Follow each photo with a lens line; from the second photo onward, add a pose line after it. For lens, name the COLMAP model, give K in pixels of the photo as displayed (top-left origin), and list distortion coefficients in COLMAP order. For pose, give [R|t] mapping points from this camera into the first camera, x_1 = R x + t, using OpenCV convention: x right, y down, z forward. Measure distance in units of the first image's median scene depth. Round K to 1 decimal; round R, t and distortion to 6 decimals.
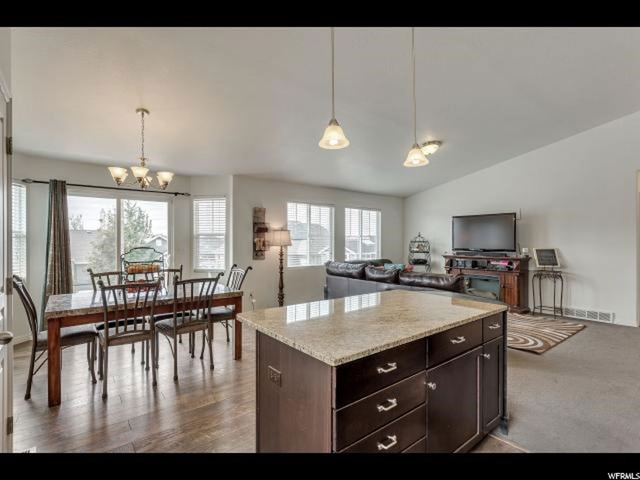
lens RADIAL K [[311.0, 0, 322.6], [0, 311.0, 244.6], [0, 0, 1]] dist [0.000474, 0.002816]
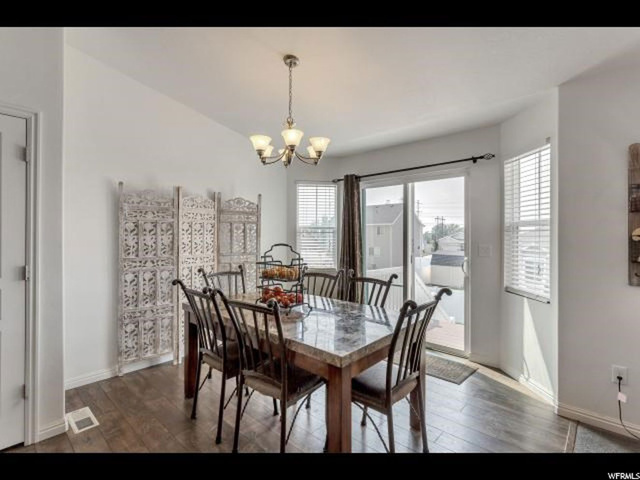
lens RADIAL K [[311.0, 0, 317.9], [0, 311.0, 235.2], [0, 0, 1]] dist [0.000474, 0.002816]
pose [[0.147401, -0.000987, -0.989076, 0.085886], [-0.013385, 0.999906, -0.002992, -0.005781], [0.988986, 0.013680, 0.147374, 0.534371]]
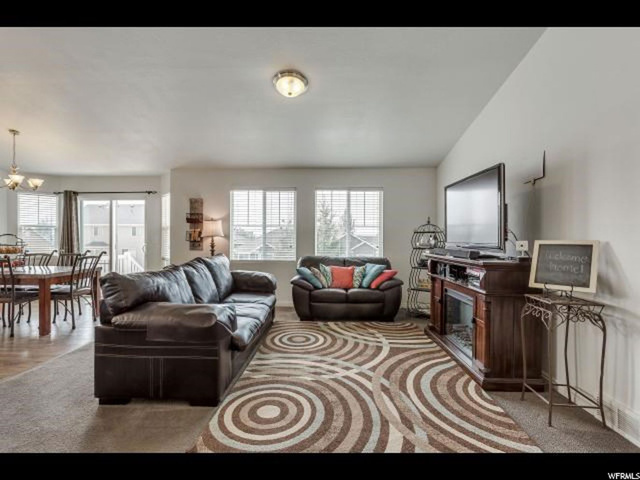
lens RADIAL K [[311.0, 0, 319.7], [0, 311.0, 240.0], [0, 0, 1]] dist [0.000474, 0.002816]
pose [[0.756551, 0.005276, -0.653914, 0.704229], [-0.009630, 0.999949, -0.003074, 0.013713], [0.653864, 0.008623, 0.756563, 0.472155]]
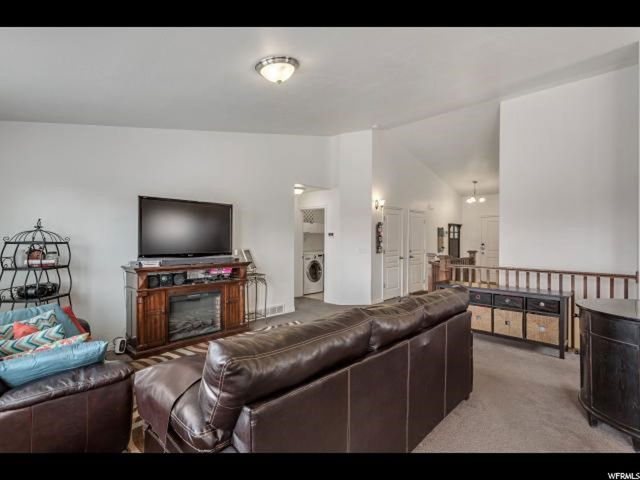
lens RADIAL K [[311.0, 0, 322.2], [0, 311.0, 238.6], [0, 0, 1]] dist [0.000474, 0.002816]
pose [[-0.119847, 0.001859, 0.992791, -0.182375], [0.005383, 0.999985, -0.001223, -0.015352], [-0.992778, 0.005197, -0.119855, 0.852585]]
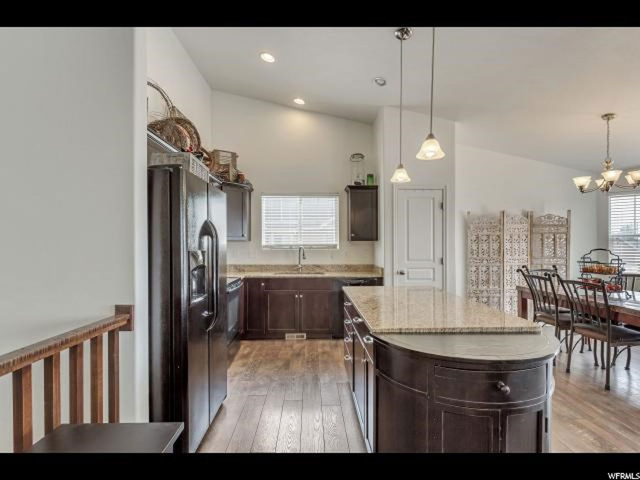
lens RADIAL K [[311.0, 0, 320.9], [0, 311.0, 243.5], [0, 0, 1]] dist [0.000474, 0.002816]
pose [[-0.598913, -0.000117, -0.800814, 0.445170], [-0.007132, 0.999961, 0.005188, -0.004186], [0.800783, 0.008819, -0.598890, 0.479410]]
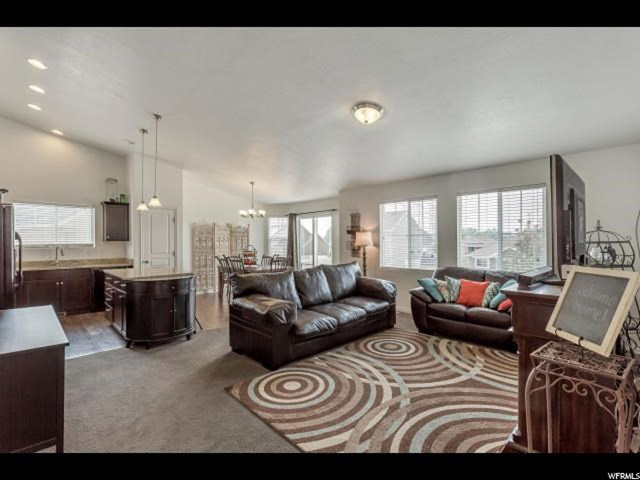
lens RADIAL K [[311.0, 0, 319.1], [0, 311.0, 239.8], [0, 0, 1]] dist [0.000474, 0.002816]
pose [[0.085706, -0.004642, -0.996310, 0.909160], [-0.004831, 0.999975, -0.005075, -0.010372], [0.996309, 0.005248, 0.085681, 0.712222]]
